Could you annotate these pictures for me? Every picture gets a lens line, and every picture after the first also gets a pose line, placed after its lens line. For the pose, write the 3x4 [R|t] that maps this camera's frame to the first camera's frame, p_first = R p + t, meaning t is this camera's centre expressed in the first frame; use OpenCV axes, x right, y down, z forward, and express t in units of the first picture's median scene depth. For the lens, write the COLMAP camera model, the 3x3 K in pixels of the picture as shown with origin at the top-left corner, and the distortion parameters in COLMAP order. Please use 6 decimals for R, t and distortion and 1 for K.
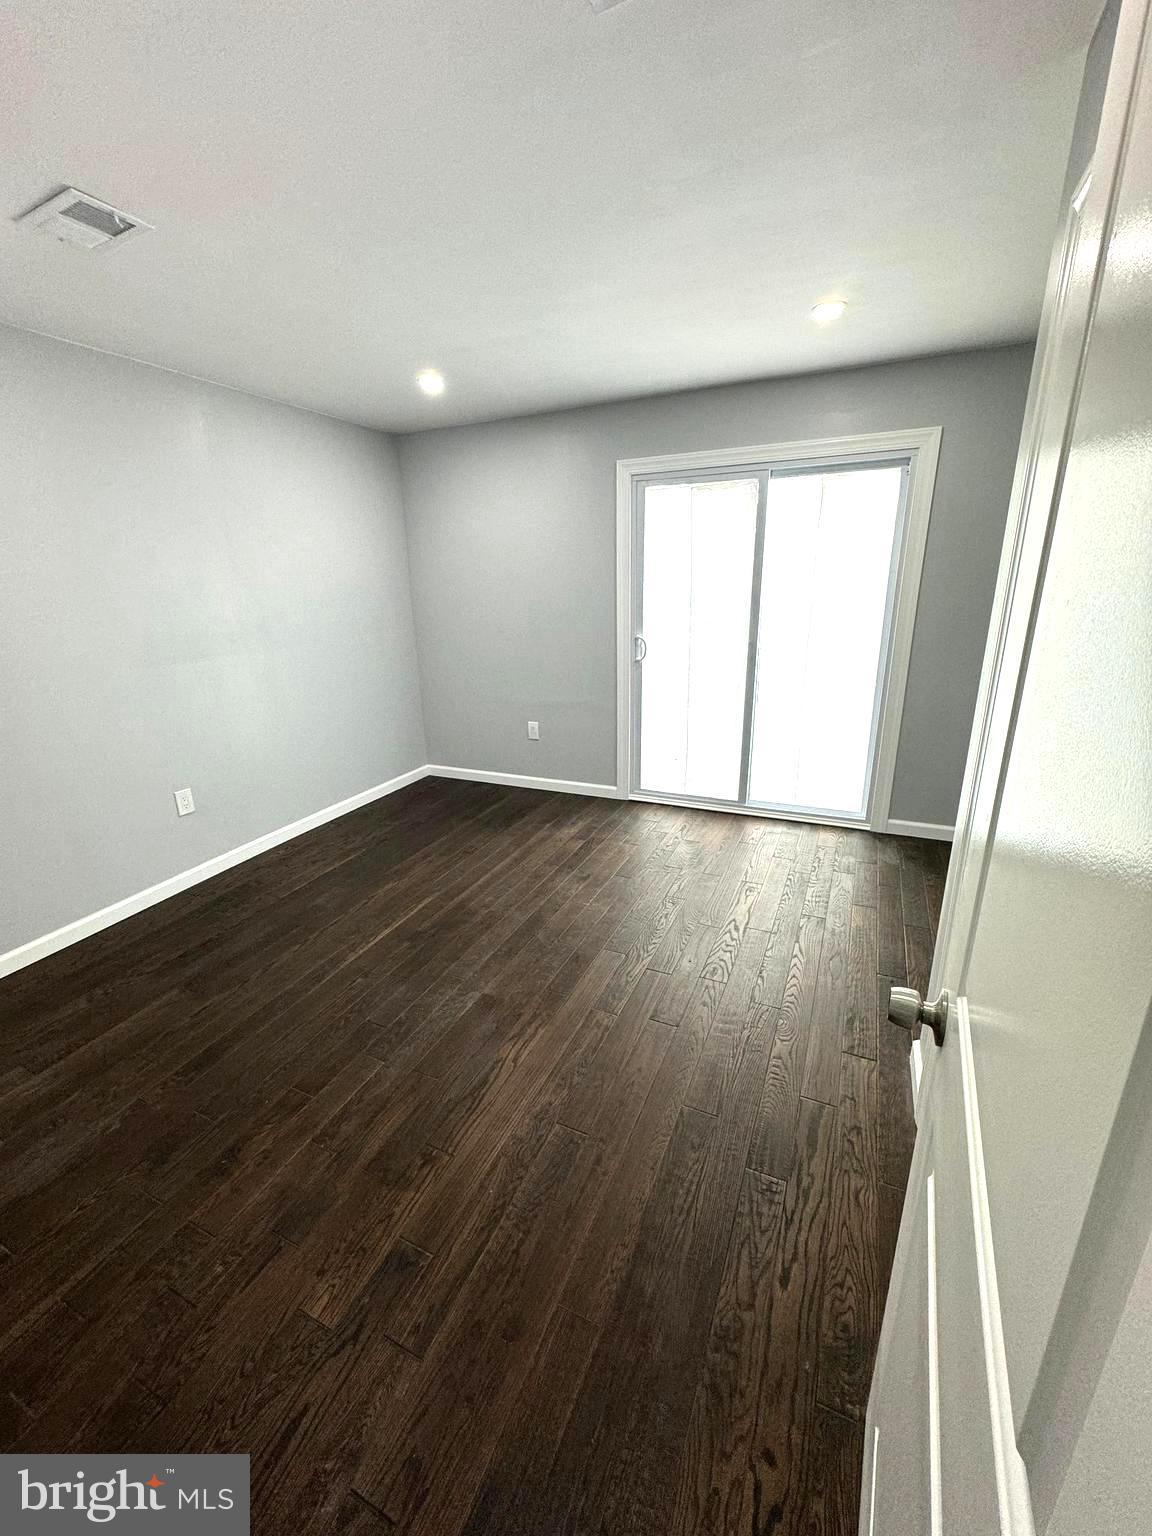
lens RADIAL K [[607.2, 0, 580.7], [0, 607.2, 768.6], [0, 0, 1]] dist [-0.001506, 0.000385]
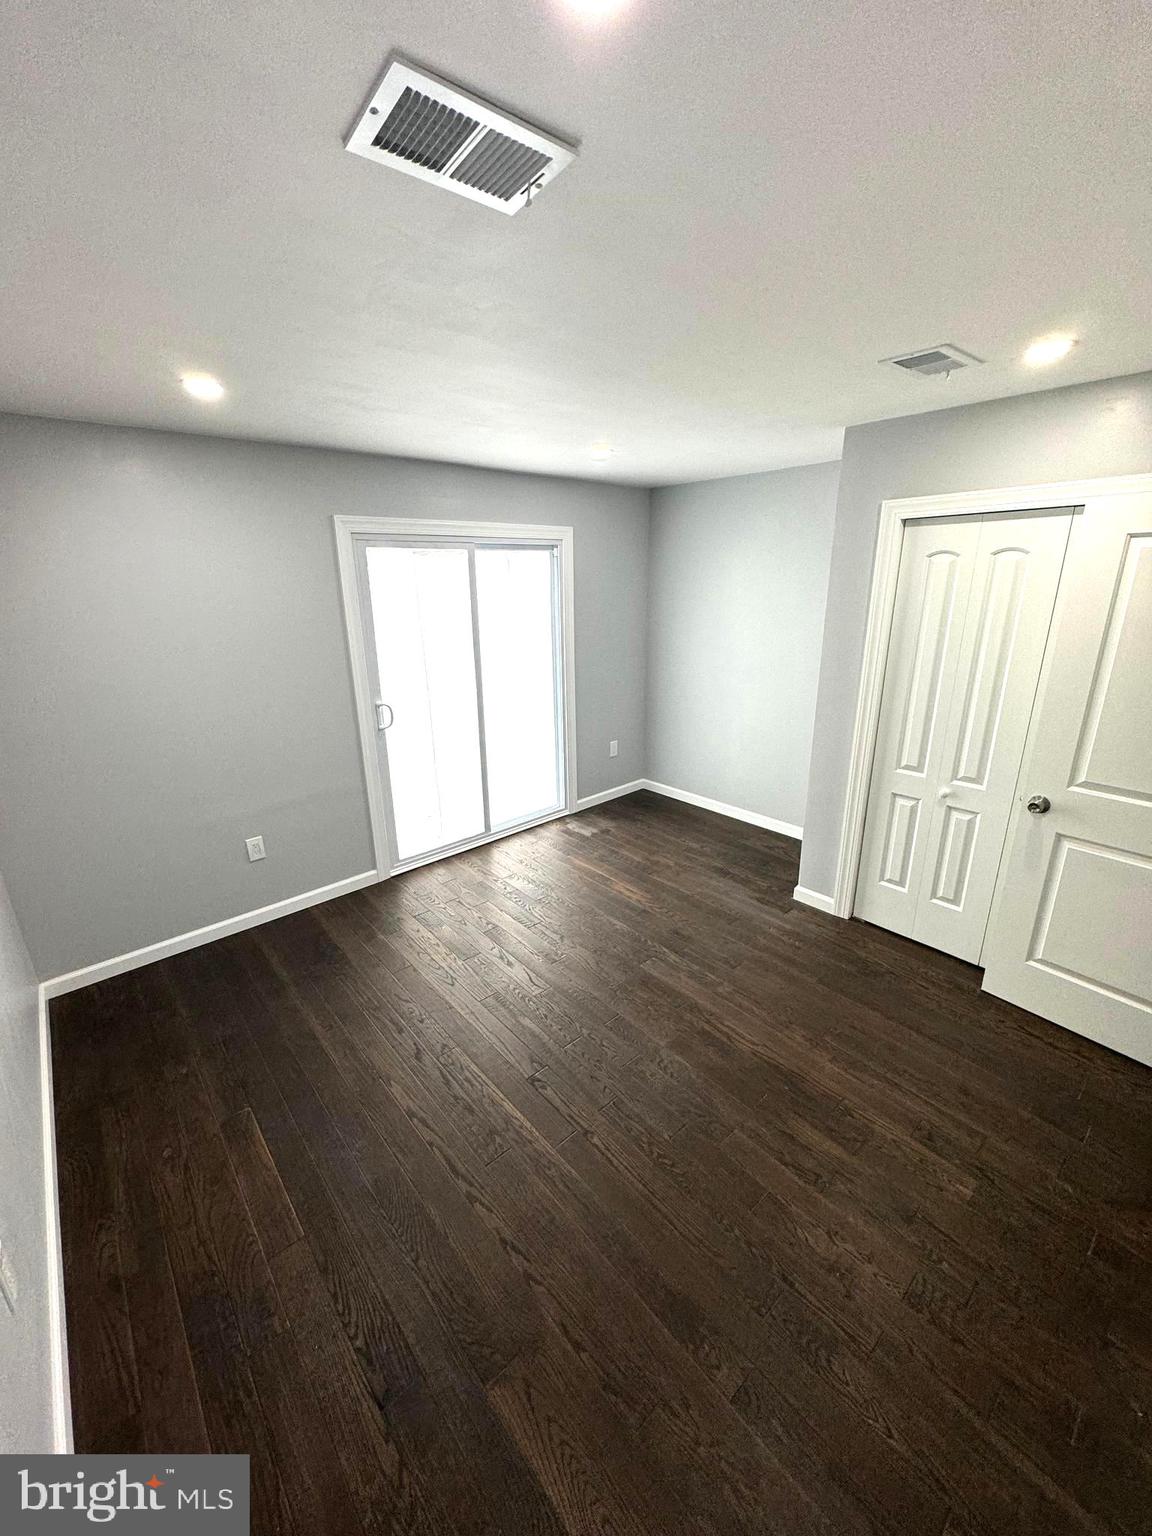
lens RADIAL K [[612.2, 0, 576.4], [0, 612.2, 763.0], [0, 0, 1]] dist [-0.000647, 0.000276]
pose [[0.402708, -0.252429, 0.879833, -0.689003], [0.280560, 0.948995, 0.143857, -0.198604], [-0.871271, 0.188914, 0.452989, 0.365146]]
